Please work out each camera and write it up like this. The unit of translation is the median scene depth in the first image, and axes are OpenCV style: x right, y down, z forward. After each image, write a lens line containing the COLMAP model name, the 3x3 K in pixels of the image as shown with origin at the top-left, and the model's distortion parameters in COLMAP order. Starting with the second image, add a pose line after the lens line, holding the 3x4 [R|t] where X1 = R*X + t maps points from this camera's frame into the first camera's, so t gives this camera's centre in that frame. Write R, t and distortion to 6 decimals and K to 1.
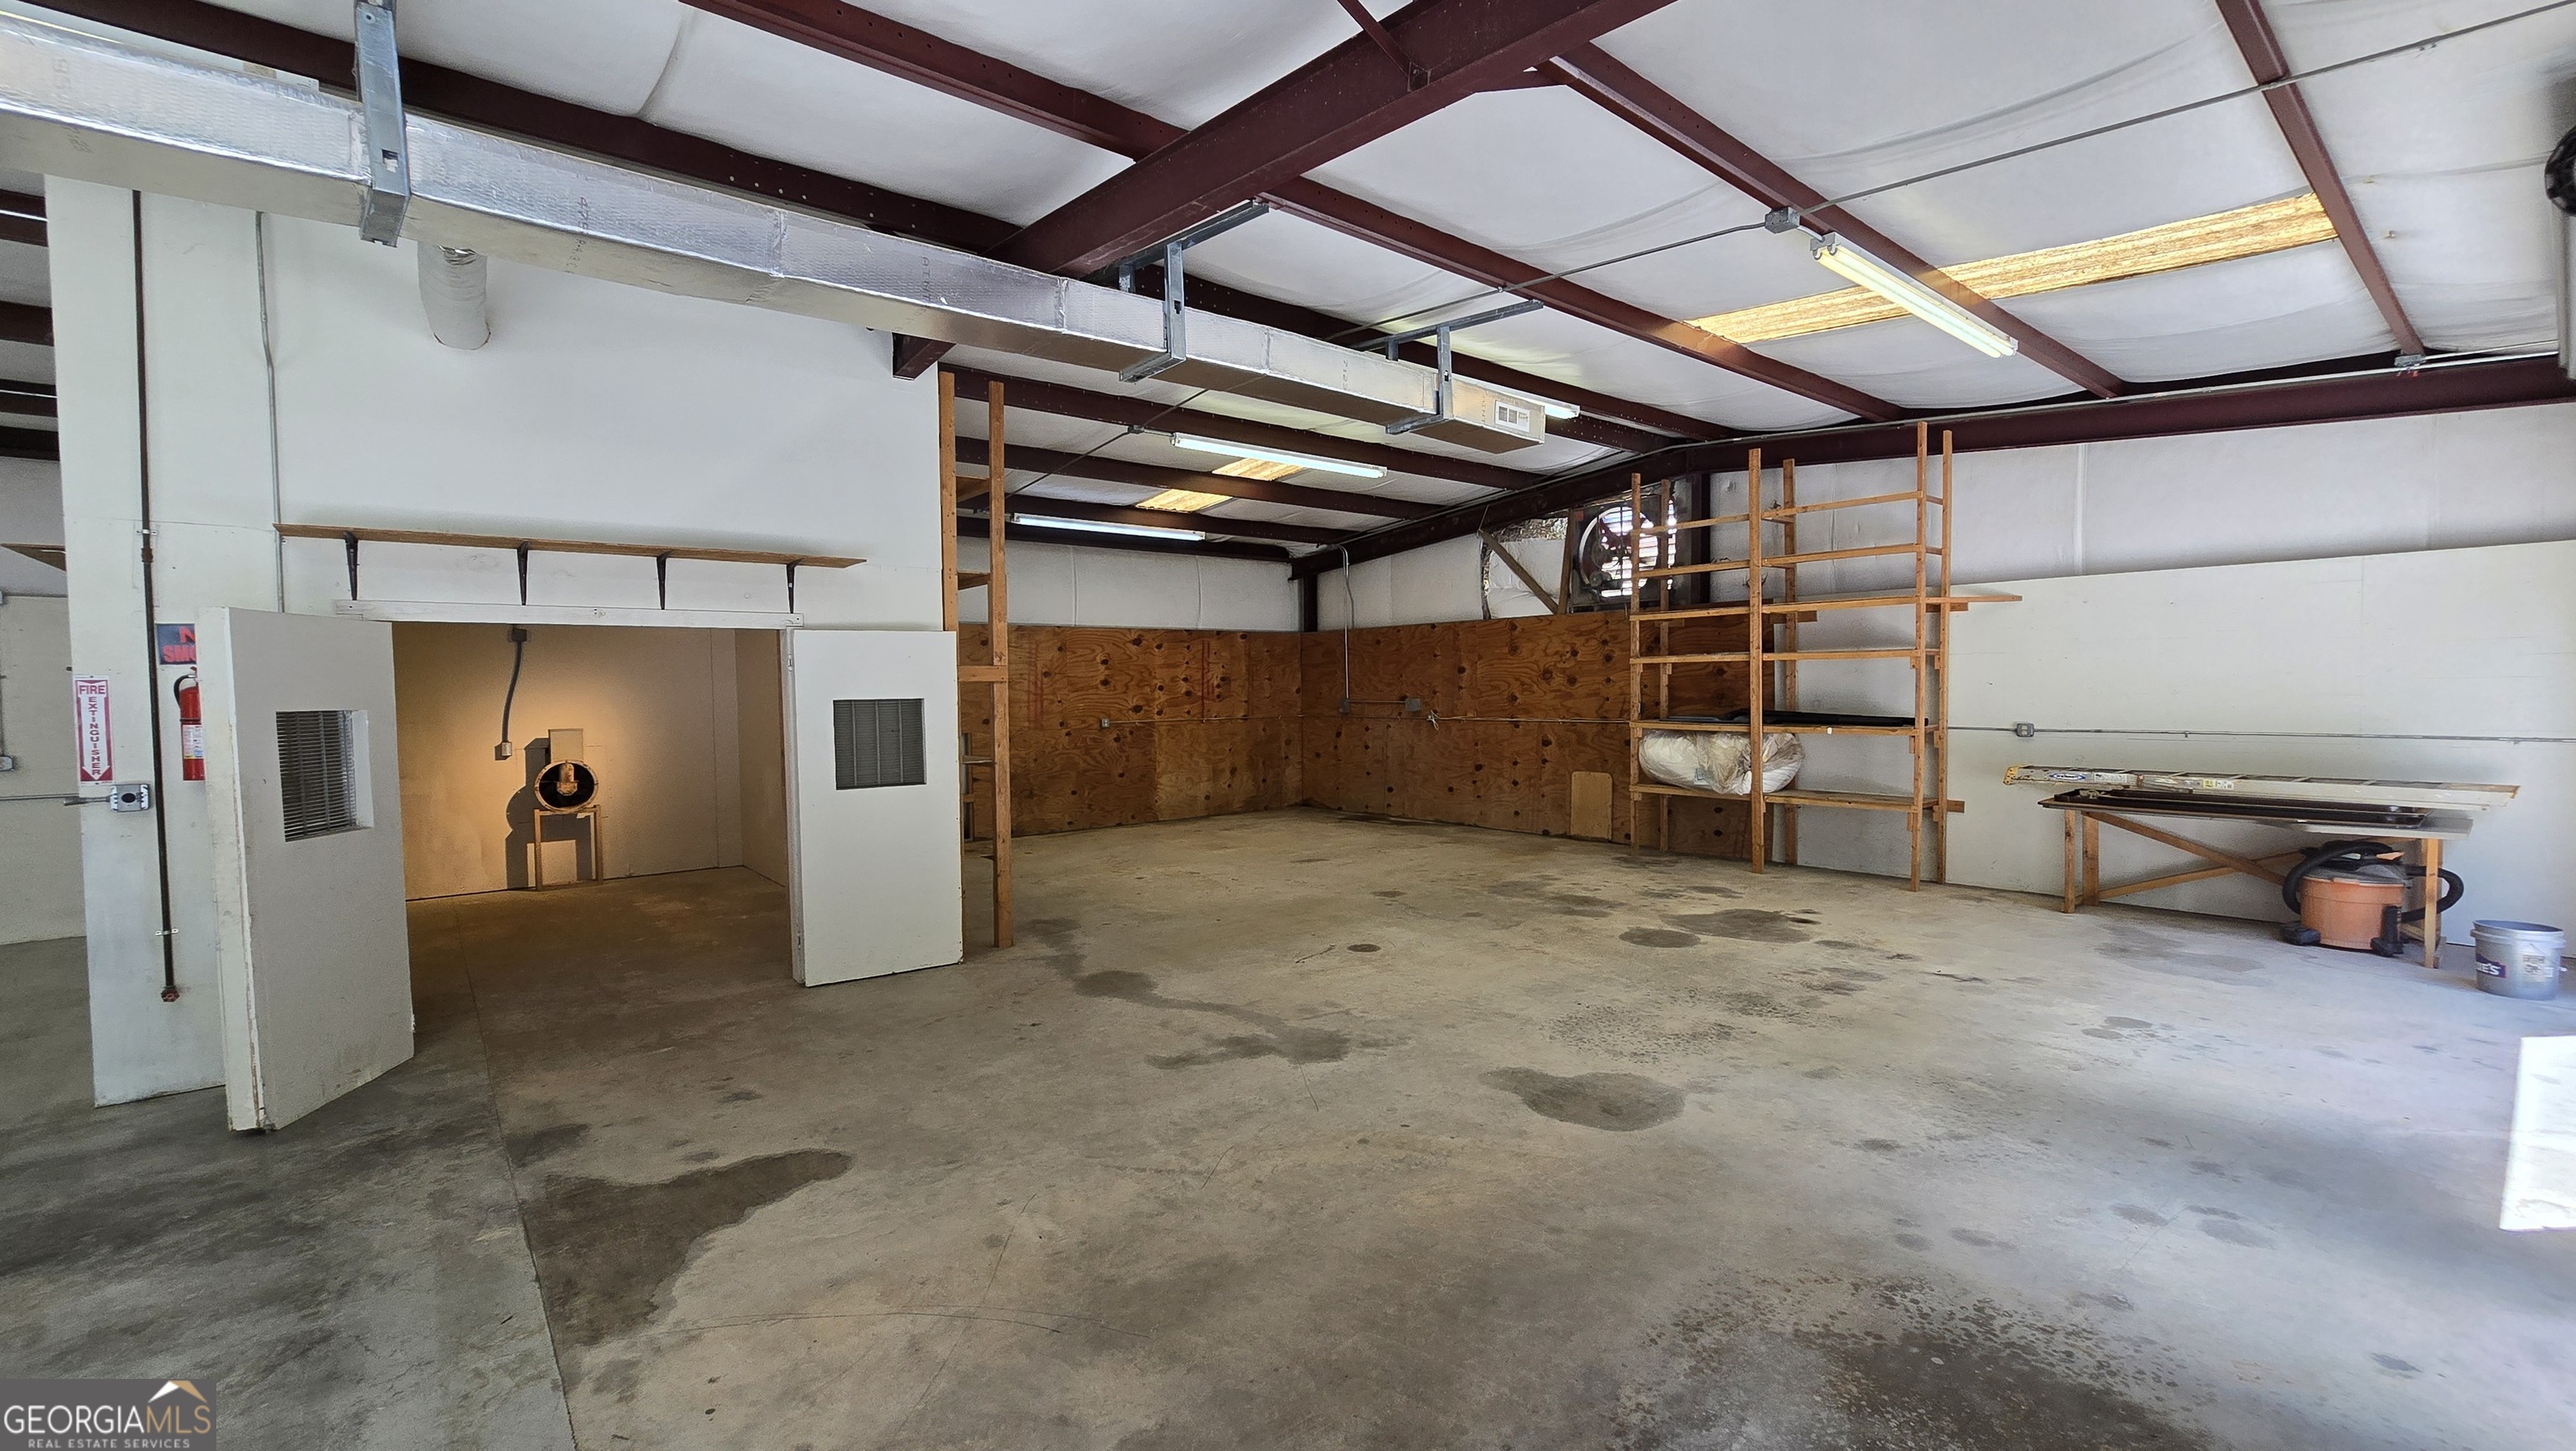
lens RADIAL K [[1056.8, 0, 1280.5], [0, 1056.8, 721.3], [0, 0, 1]] dist [-0.006086, 0.002258]
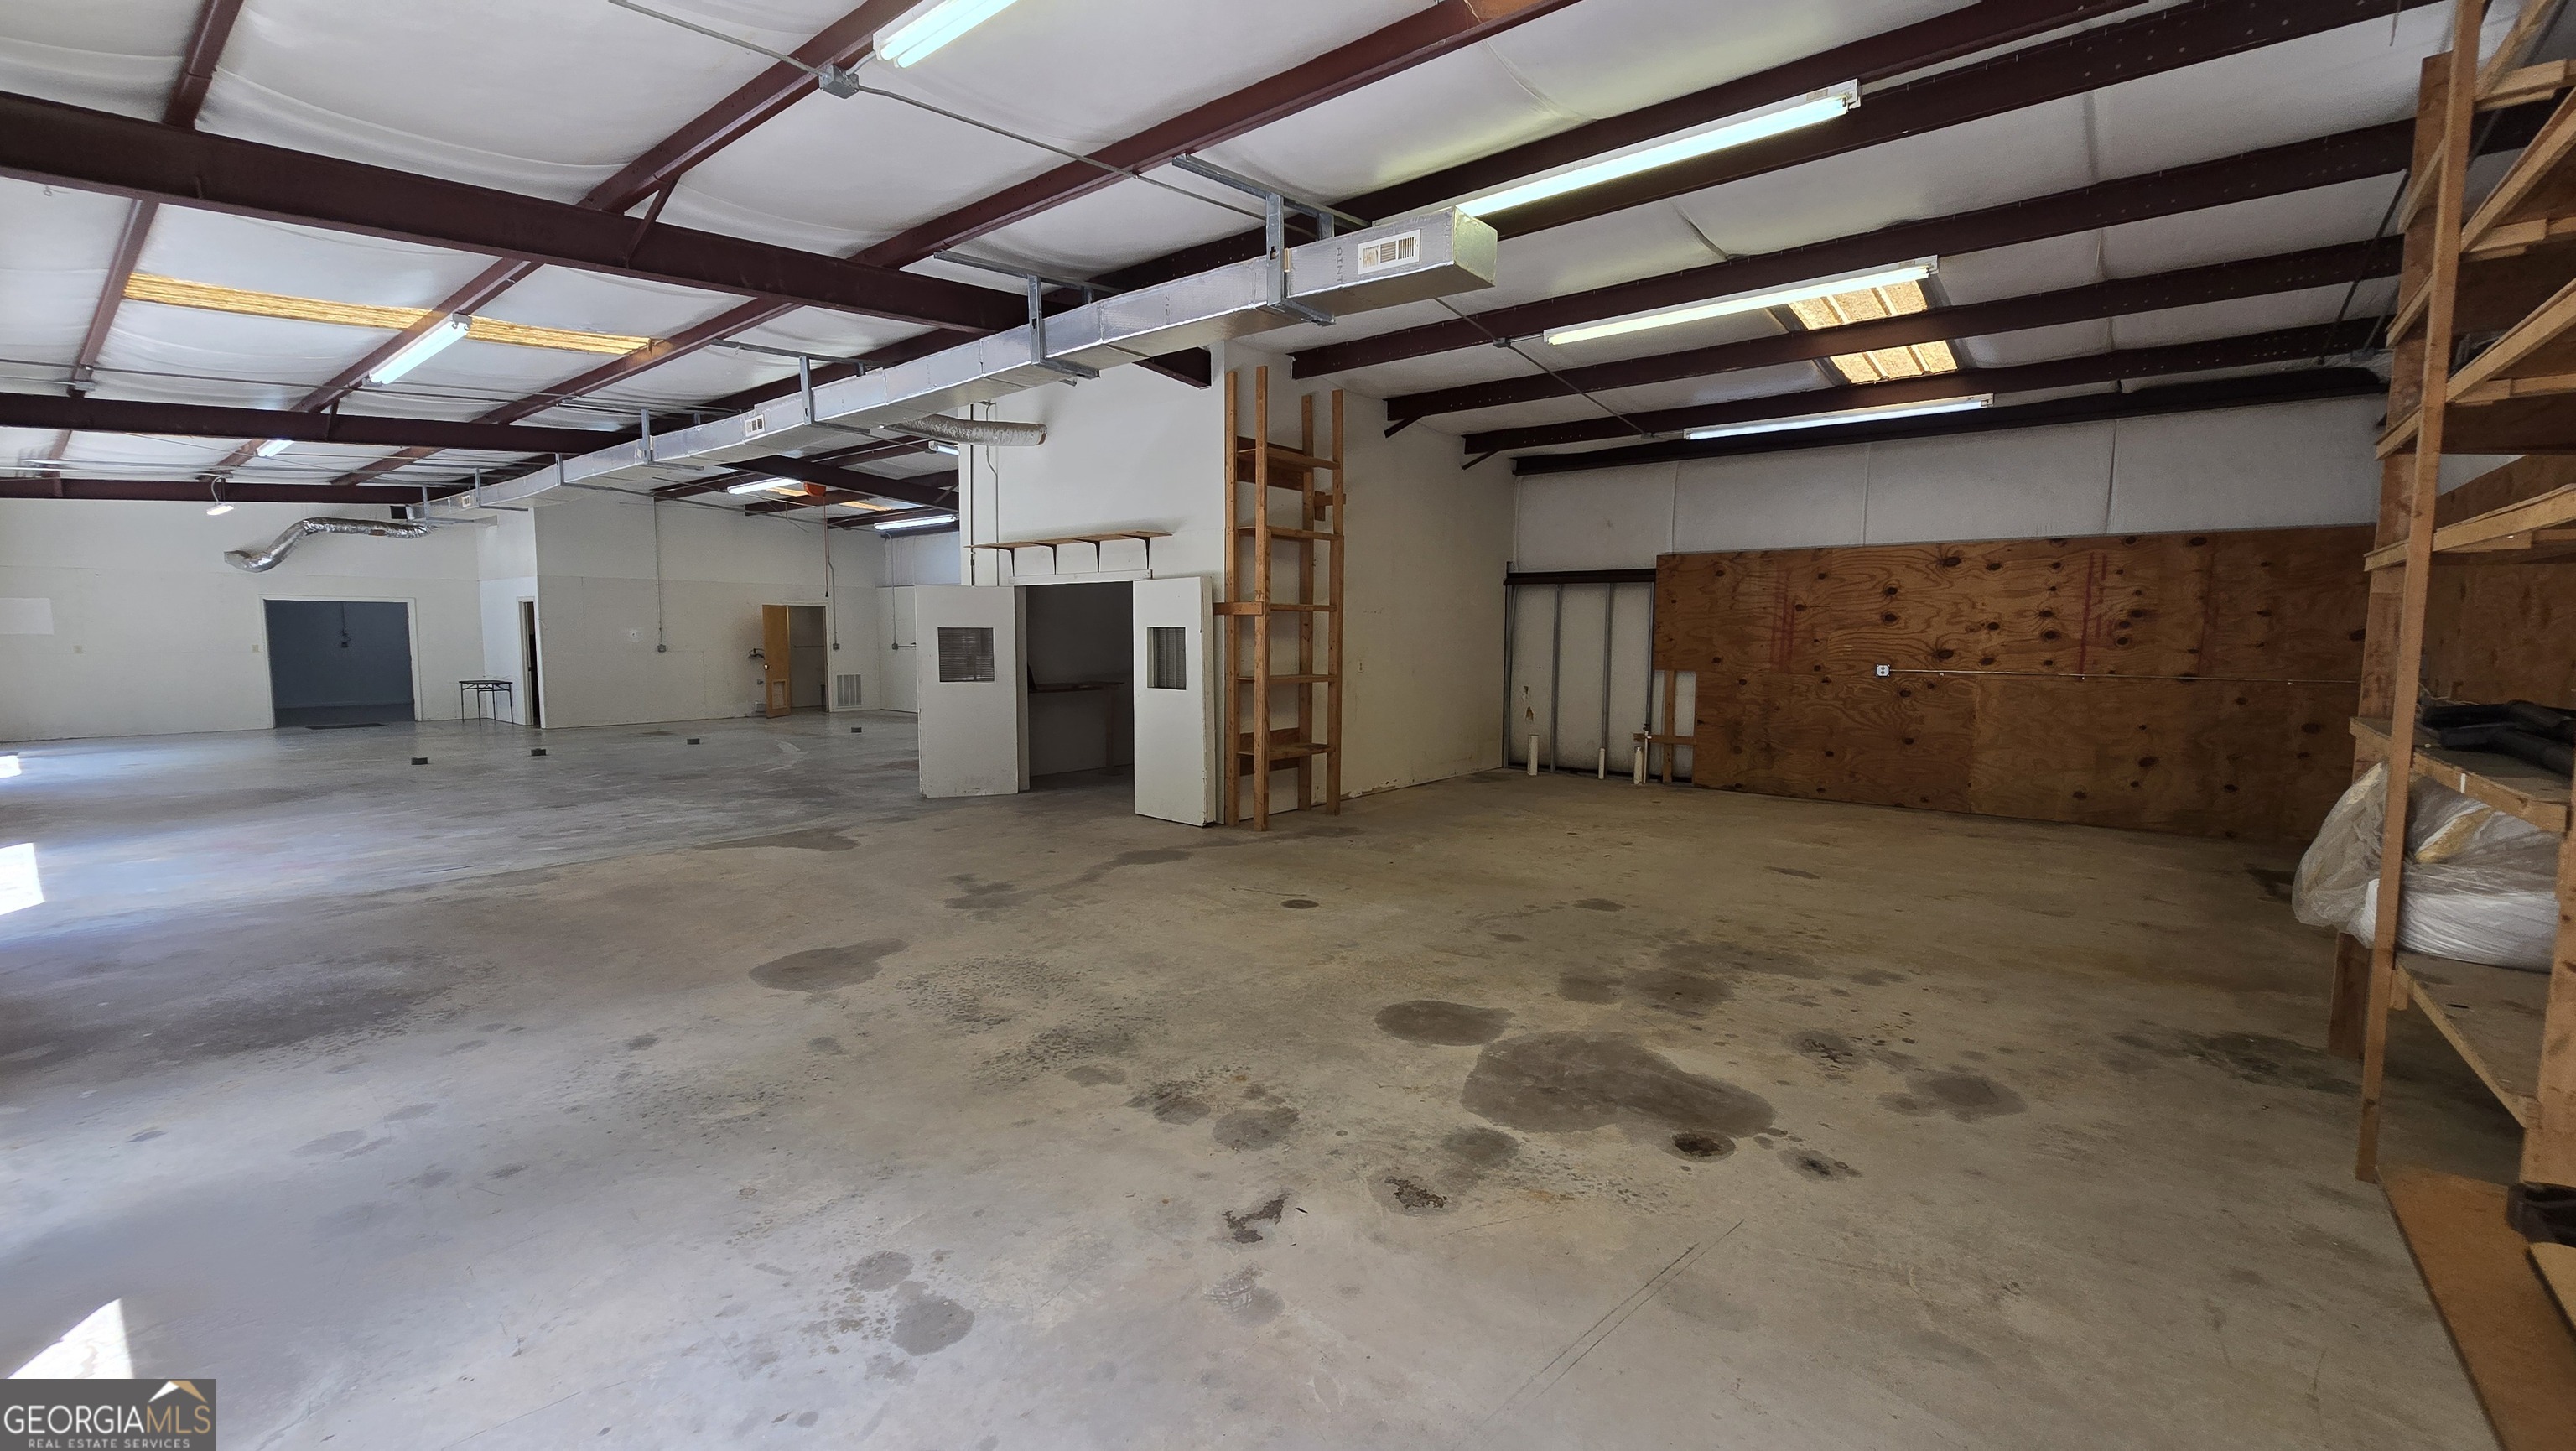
lens RADIAL K [[1056.8, 0, 1279.6], [0, 1056.8, 724.7], [0, 0, 1]] dist [-0.006086, 0.002258]
pose [[0.194631, 0.101037, -0.975659, 1.284802], [-0.038641, 0.994698, 0.095301, -0.039665], [0.980115, 0.019152, 0.197503, 1.060710]]
